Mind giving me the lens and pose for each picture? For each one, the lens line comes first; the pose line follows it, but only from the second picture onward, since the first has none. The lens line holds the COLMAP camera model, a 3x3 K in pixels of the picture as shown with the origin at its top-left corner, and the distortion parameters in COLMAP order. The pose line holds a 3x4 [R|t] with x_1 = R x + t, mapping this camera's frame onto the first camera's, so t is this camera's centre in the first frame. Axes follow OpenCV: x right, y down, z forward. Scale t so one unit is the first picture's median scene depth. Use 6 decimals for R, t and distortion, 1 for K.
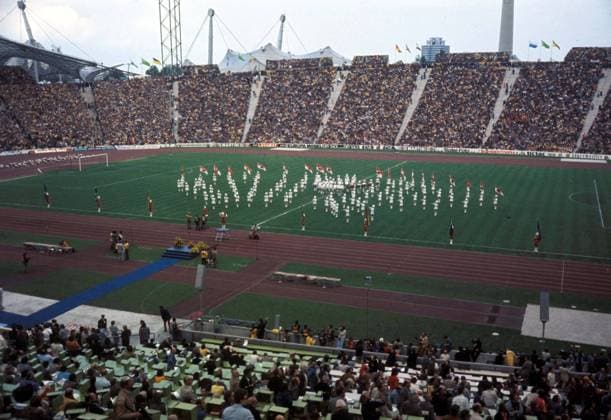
lens RADIAL K [[623.8, 0, 305.5], [0, 623.8, 210.0], [0, 0, 1]] dist [0.005263, -0.001998]
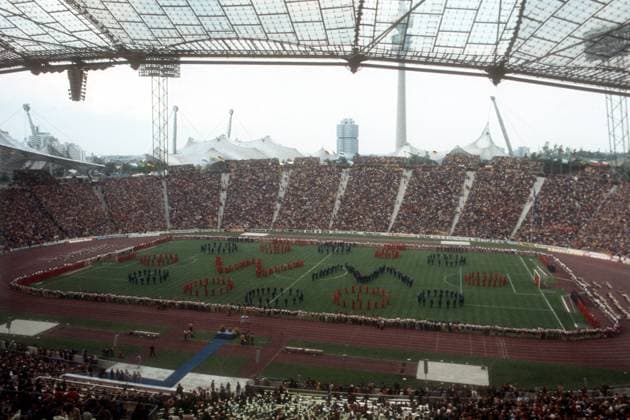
lens RADIAL K [[495.1, 0, 315.0], [0, 495.1, 210.0], [0, 0, 1]] dist [-0.039529, 0.005512]
pose [[0.991581, -0.009078, 0.129167, -0.032562], [0.022581, 0.994378, -0.103458, -0.032753], [-0.127501, 0.105503, 0.986211, -0.105187]]
